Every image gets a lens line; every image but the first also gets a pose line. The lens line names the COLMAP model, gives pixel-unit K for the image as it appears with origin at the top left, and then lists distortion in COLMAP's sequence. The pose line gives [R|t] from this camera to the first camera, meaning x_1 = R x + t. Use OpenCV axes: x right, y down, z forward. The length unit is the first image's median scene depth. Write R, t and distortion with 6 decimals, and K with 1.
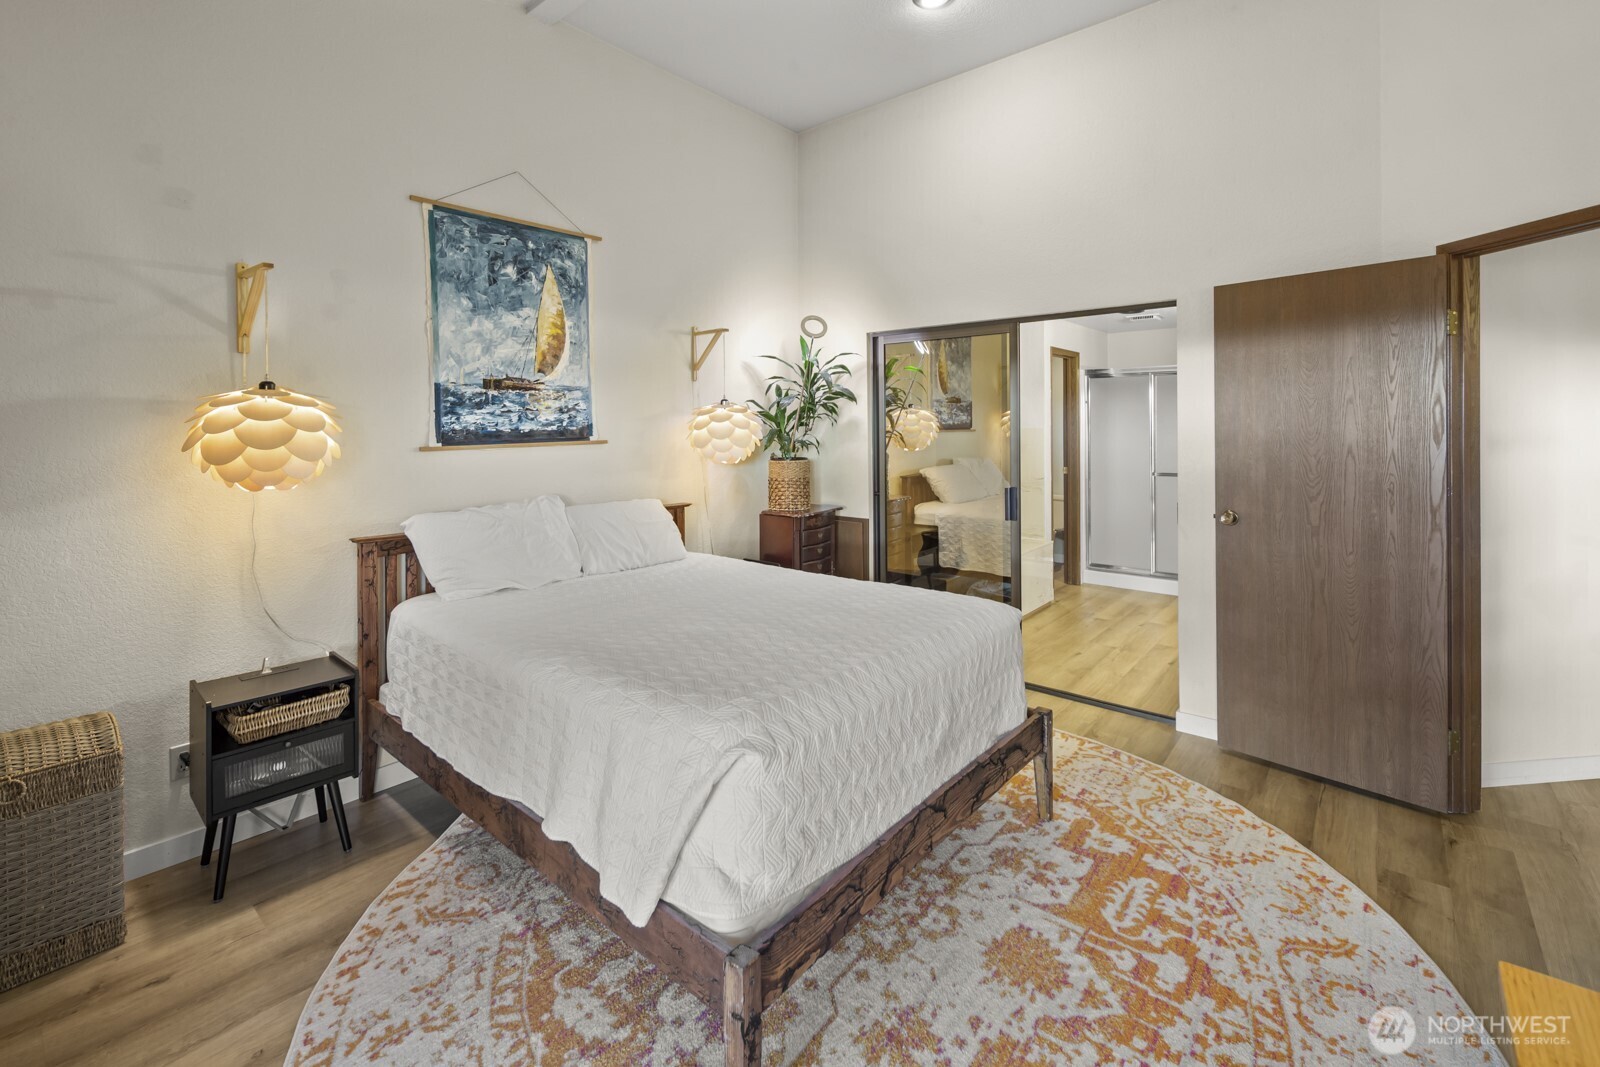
lens RADIAL K [[699.0, 0, 807.5], [0, 699.0, 427.7], [0, 0, 1]] dist [0.007339, -0.004759]
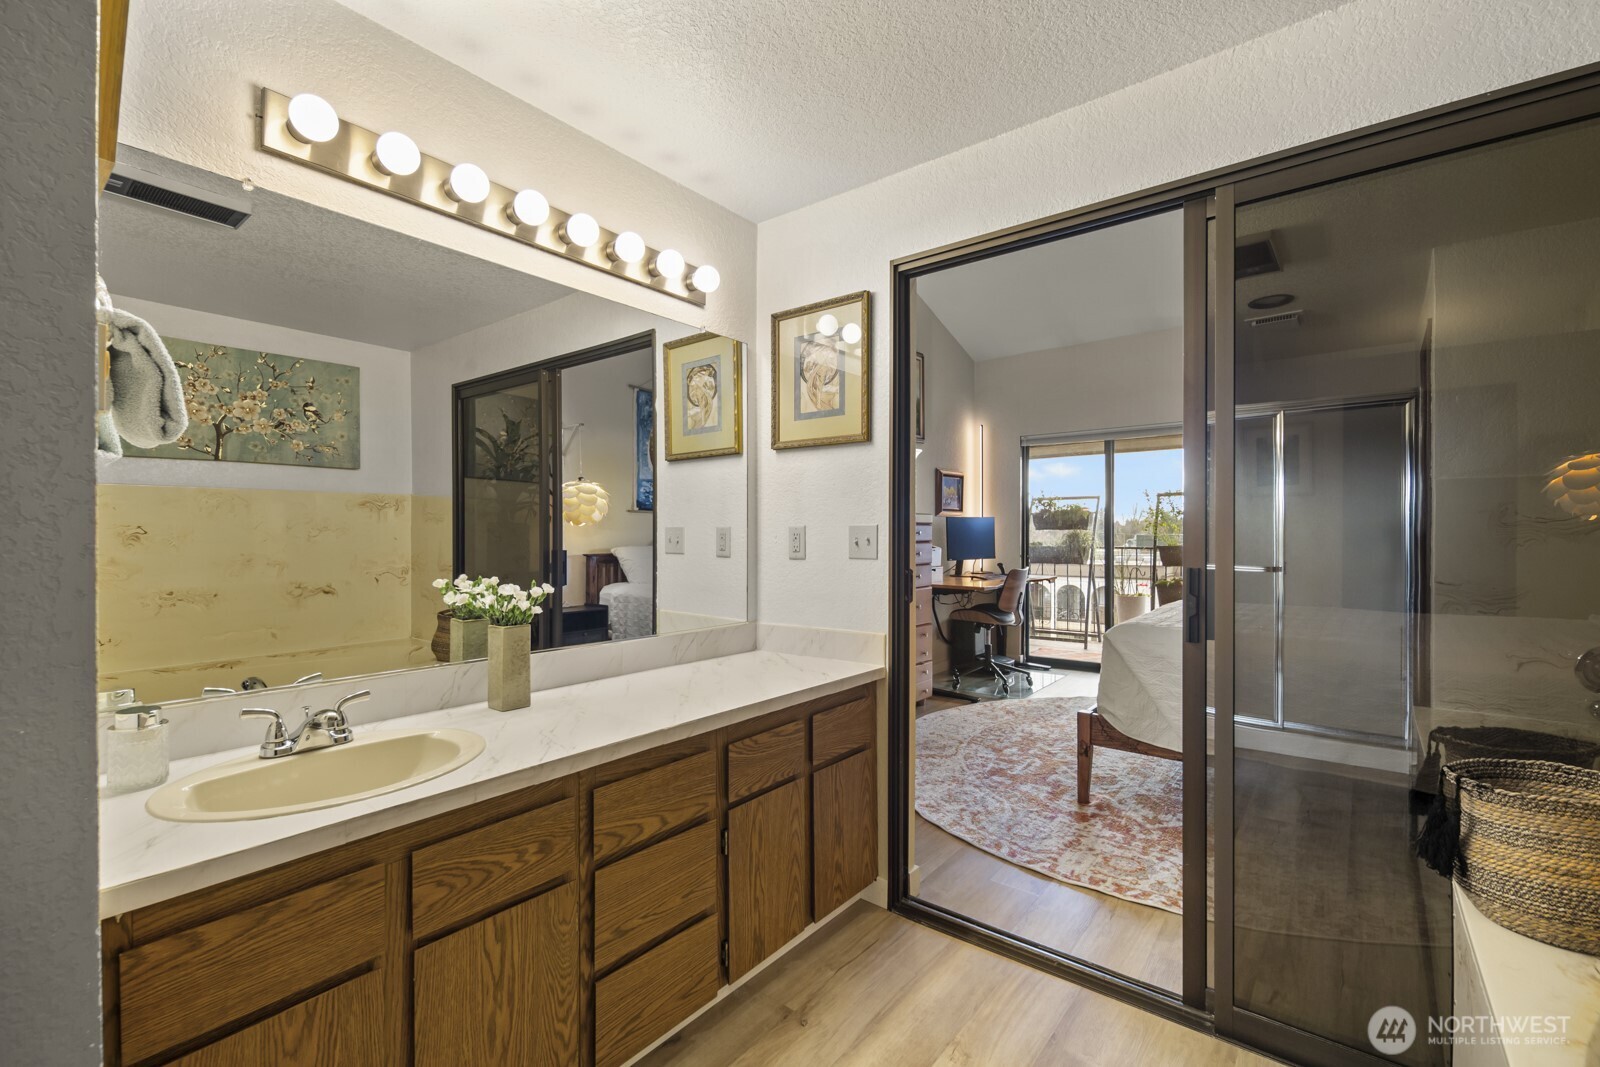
lens RADIAL K [[699.0, 0, 805.3], [0, 699.0, 537.6], [0, 0, 1]] dist [0.007339, -0.004759]
pose [[-0.999606, 0.005191, -0.027585, 1.011769], [0.005005, 0.999964, 0.006826, 0.110020], [0.027620, 0.006686, -0.999596, 2.607726]]
